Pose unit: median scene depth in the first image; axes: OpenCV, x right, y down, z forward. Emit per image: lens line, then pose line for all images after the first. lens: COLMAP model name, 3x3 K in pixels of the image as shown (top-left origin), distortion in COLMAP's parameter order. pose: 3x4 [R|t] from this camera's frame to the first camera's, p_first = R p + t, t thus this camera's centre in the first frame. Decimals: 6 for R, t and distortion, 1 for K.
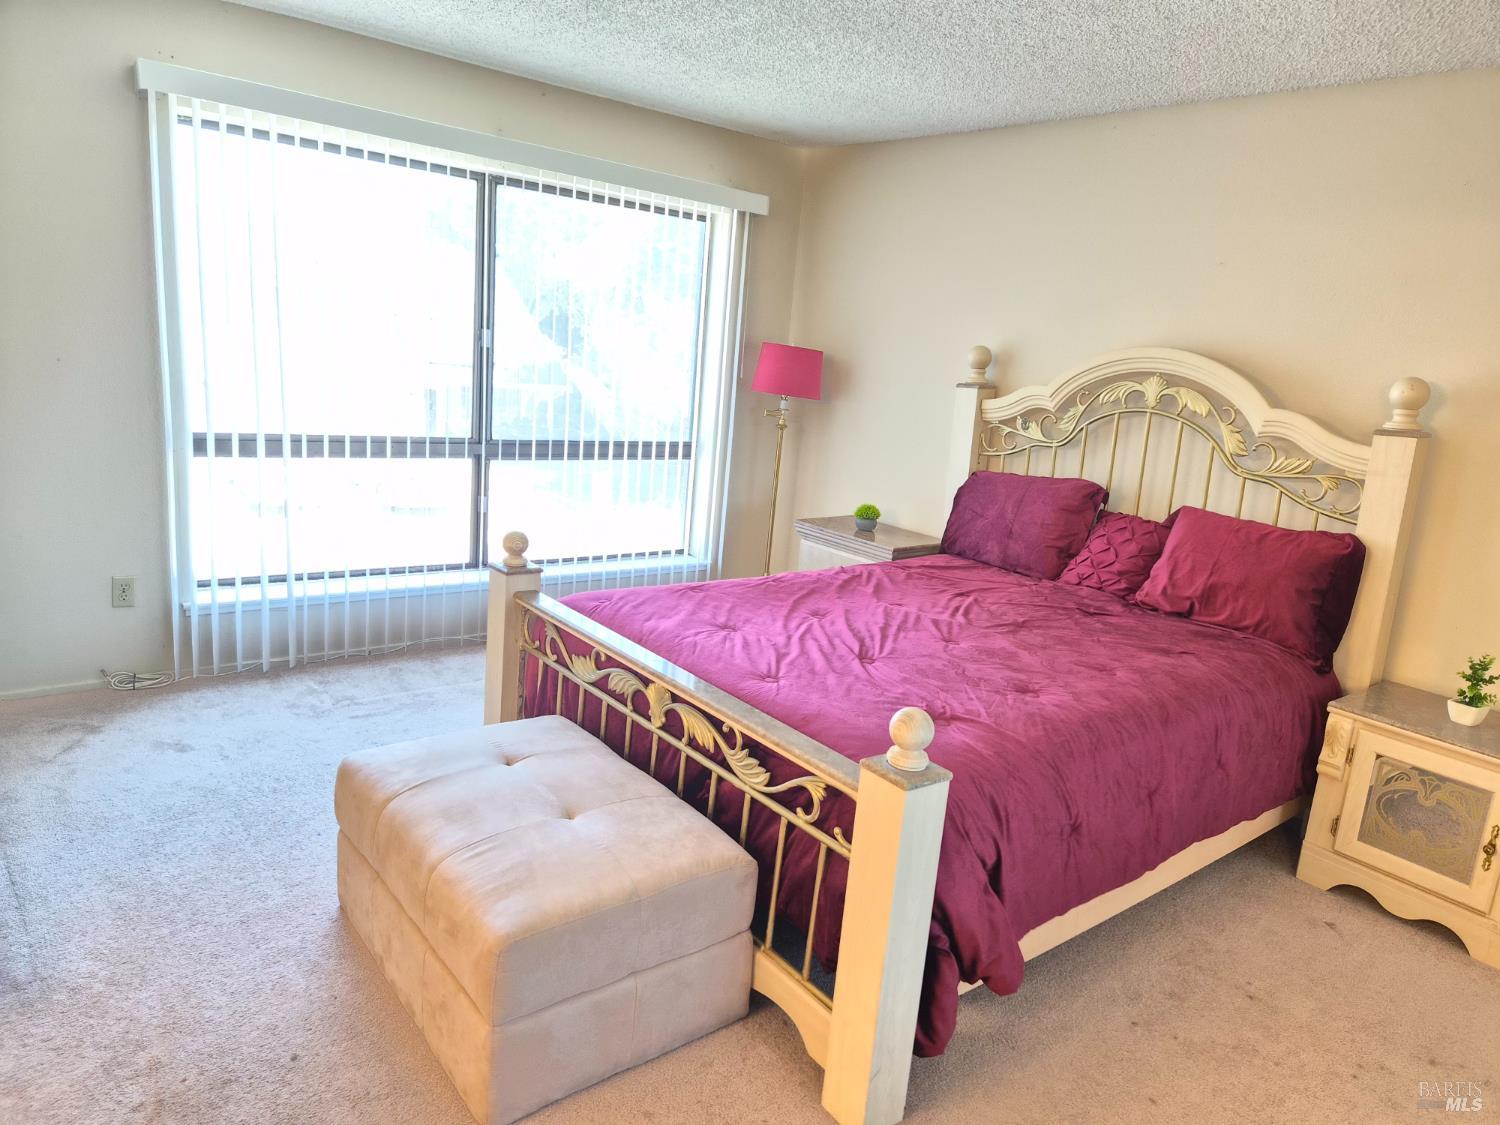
lens RADIAL K [[1004.2, 0, 745.3], [0, 1004.2, 560.7], [0, 0, 1]] dist [0.062248, -0.054403]
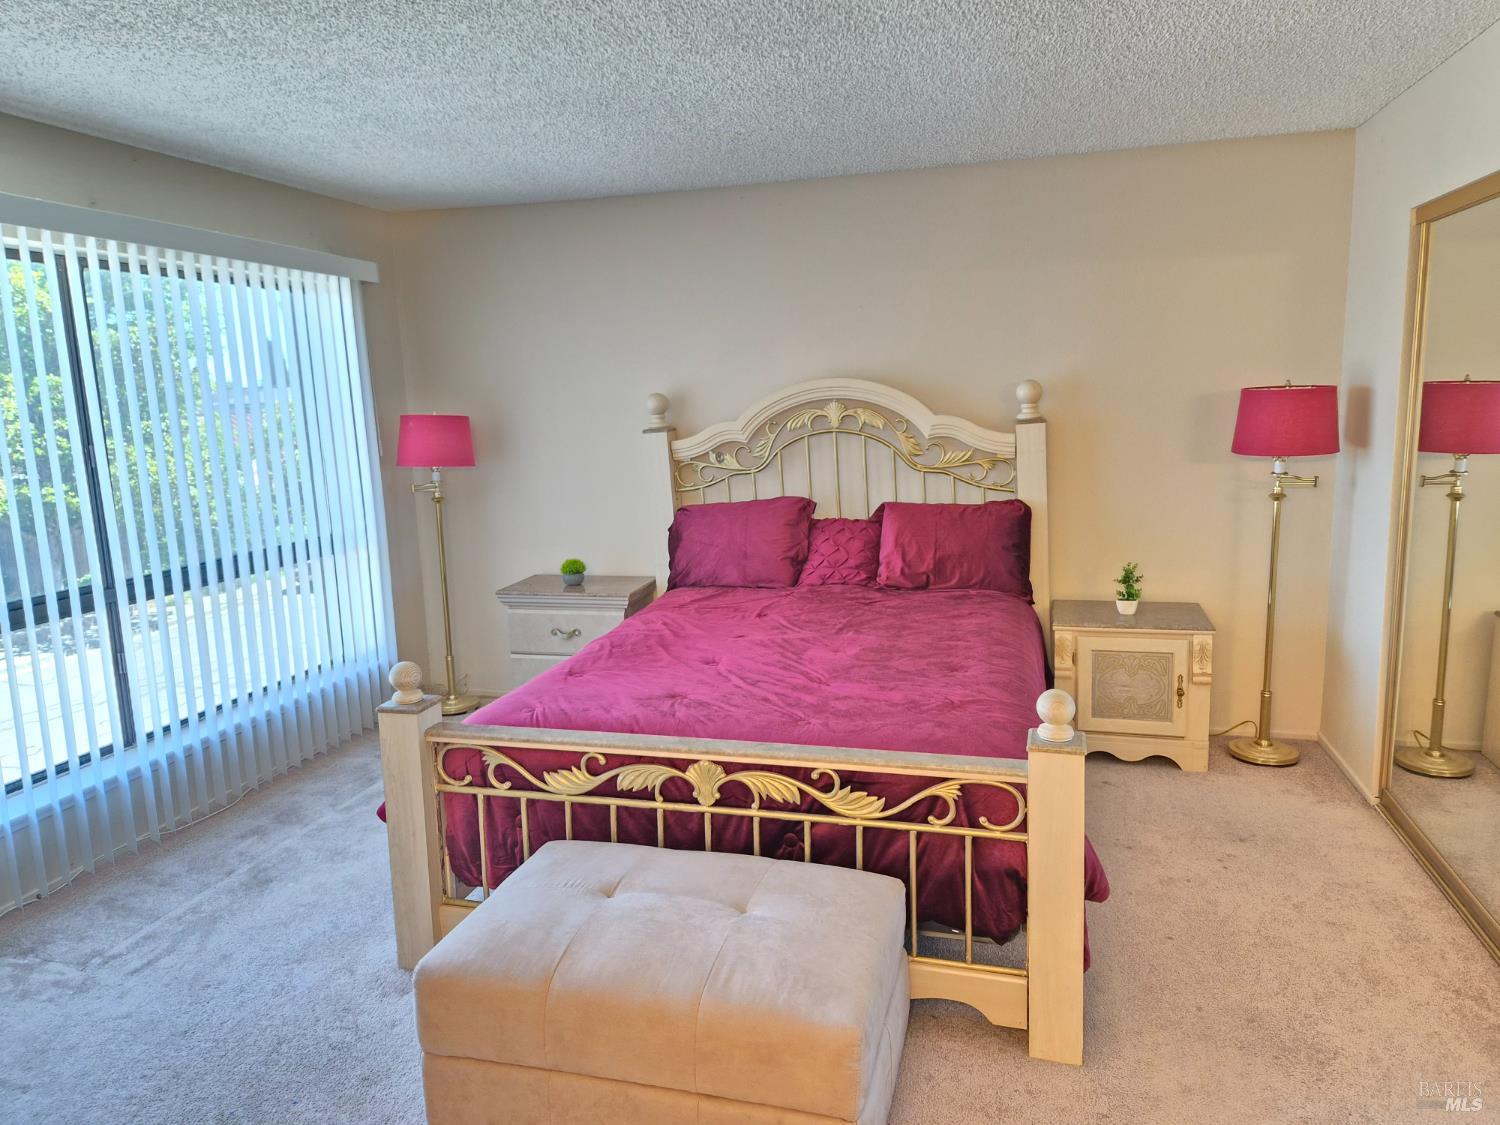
lens RADIAL K [[1004.2, 0, 758.6], [0, 1004.2, 538.6], [0, 0, 1]] dist [0.062248, -0.054403]
pose [[0.804668, -0.197481, 0.559920, -0.420818], [0.228344, 0.973462, 0.015178, -0.071637], [-0.548058, 0.115641, 0.828408, 0.093078]]
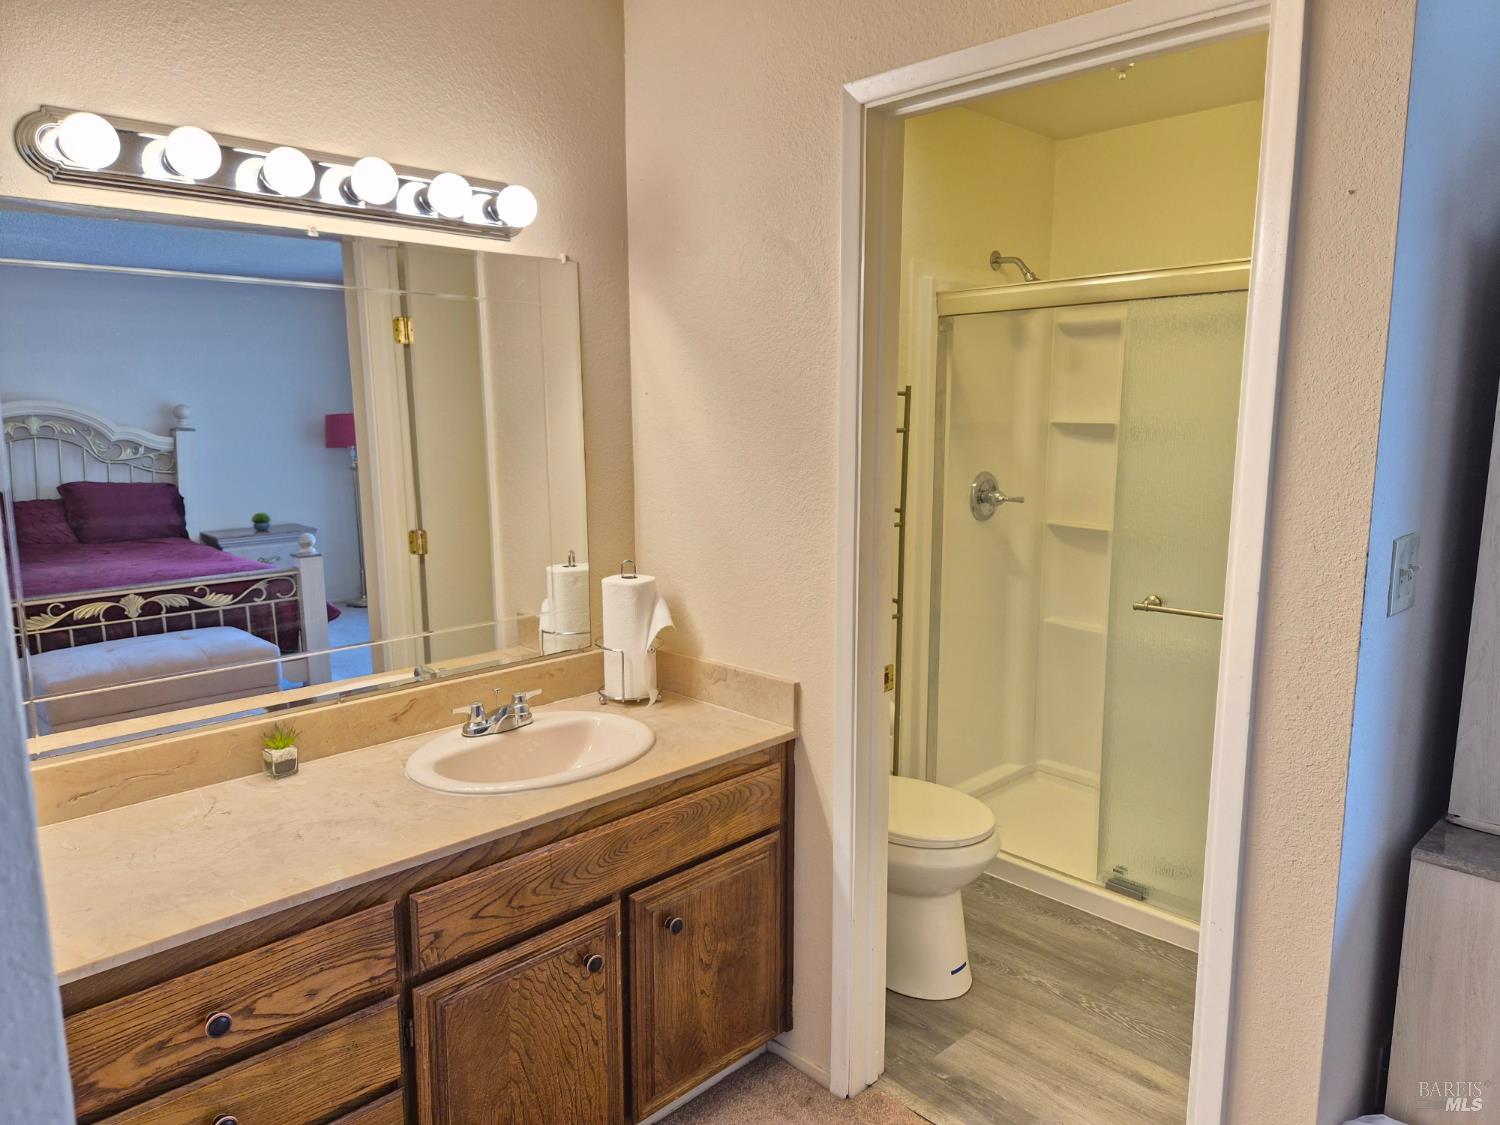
lens RADIAL K [[1004.2, 0, 750.1], [0, 1004.2, 565.4], [0, 0, 1]] dist [0.062248, -0.054403]
pose [[-0.103397, -0.235729, 0.966303, -1.592010], [0.208131, 0.944874, 0.252772, -0.136853], [-0.972620, 0.227254, -0.048635, -0.061173]]
